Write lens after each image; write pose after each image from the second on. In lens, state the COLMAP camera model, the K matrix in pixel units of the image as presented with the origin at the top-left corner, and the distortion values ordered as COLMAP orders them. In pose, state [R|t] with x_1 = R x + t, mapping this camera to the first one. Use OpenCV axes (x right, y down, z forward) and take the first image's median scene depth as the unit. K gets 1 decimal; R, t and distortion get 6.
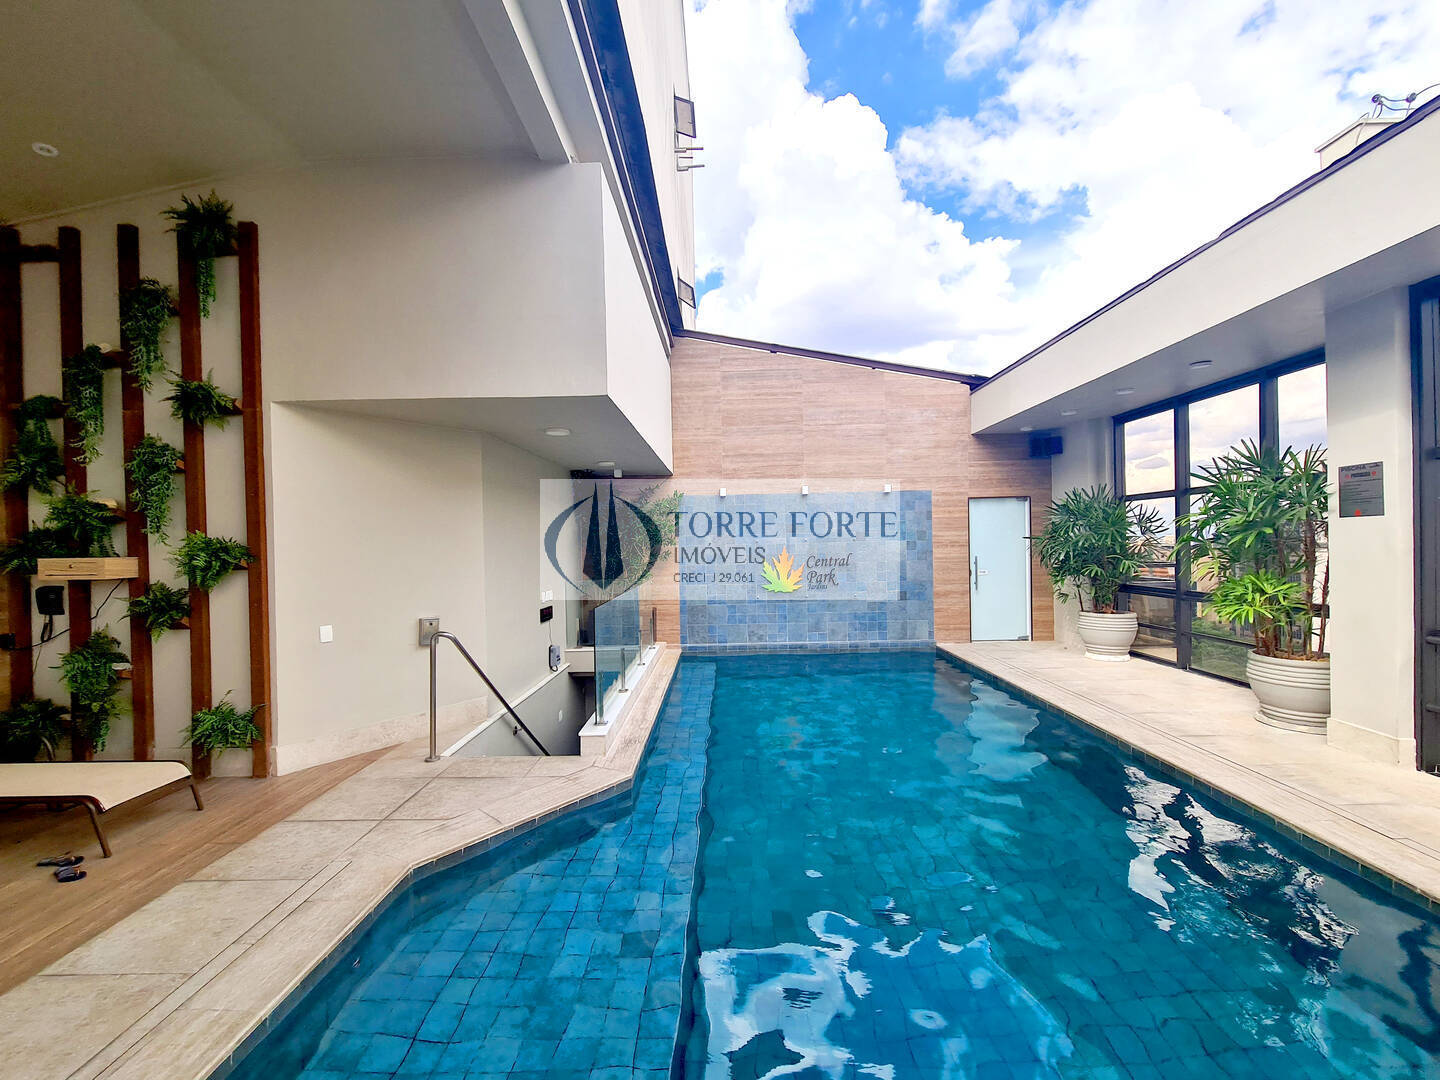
lens RADIAL K [[591.3, 0, 723.8], [0, 591.3, 543.6], [0, 0, 1]] dist [0.001571, -0.000117]
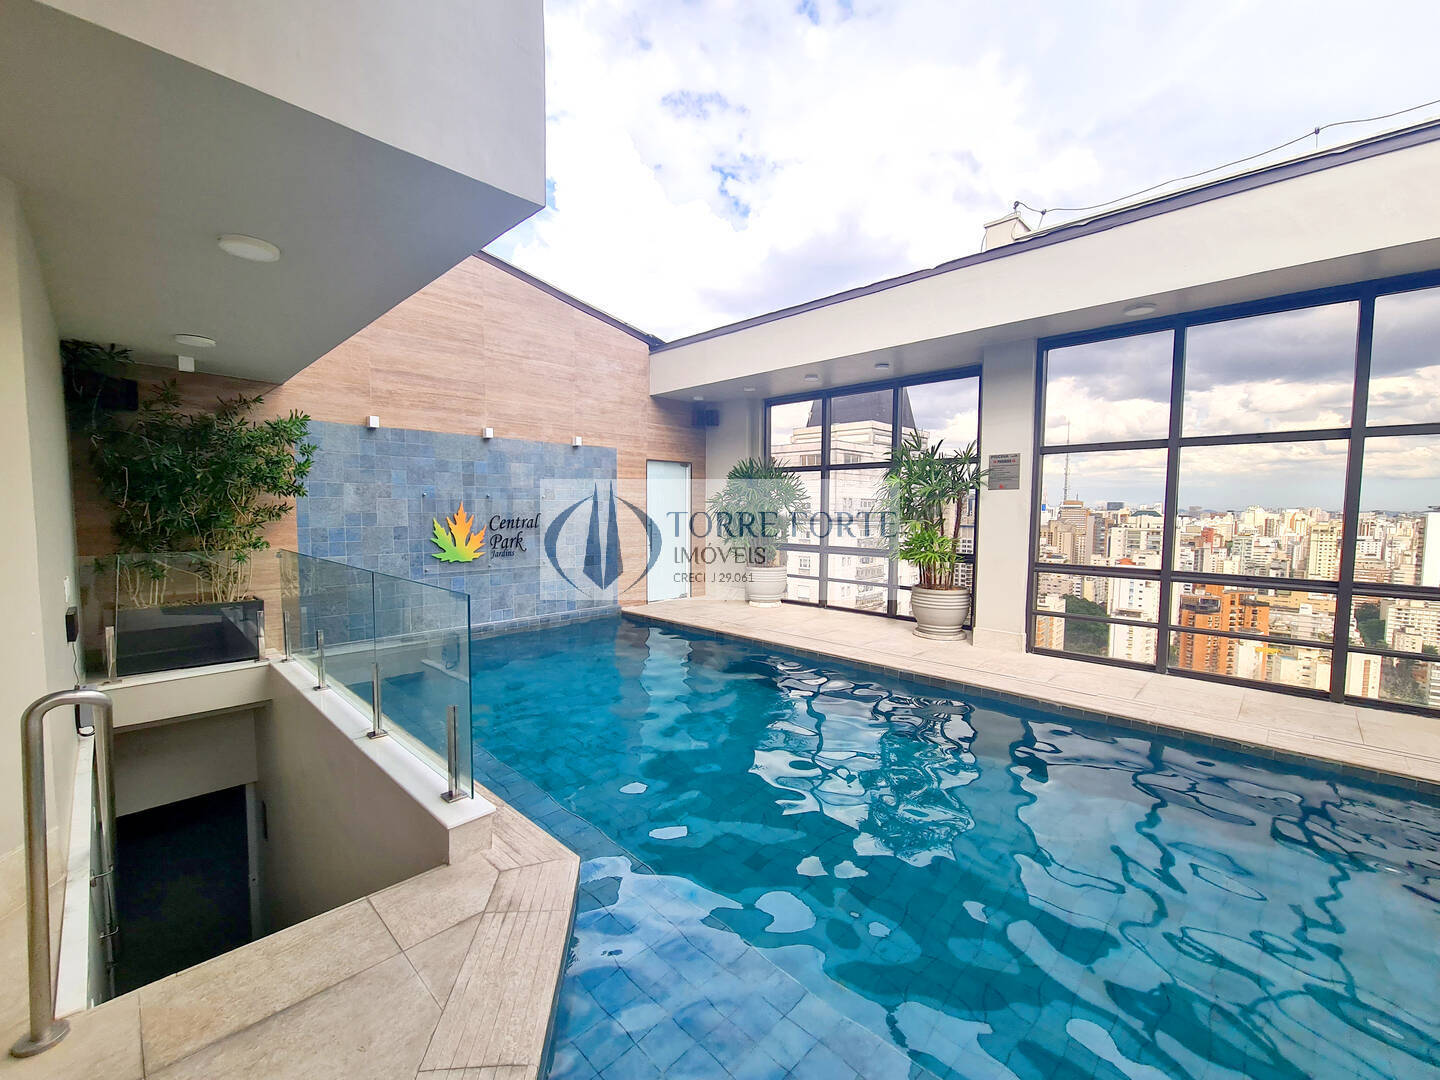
lens RADIAL K [[591.3, 0, 717.5], [0, 591.3, 542.3], [0, 0, 1]] dist [0.001571, -0.000117]
pose [[0.693004, -0.018393, 0.720699, -0.222659], [-0.018511, 0.998891, 0.043292, 0.016444], [-0.720696, -0.043343, 0.691895, 0.221726]]
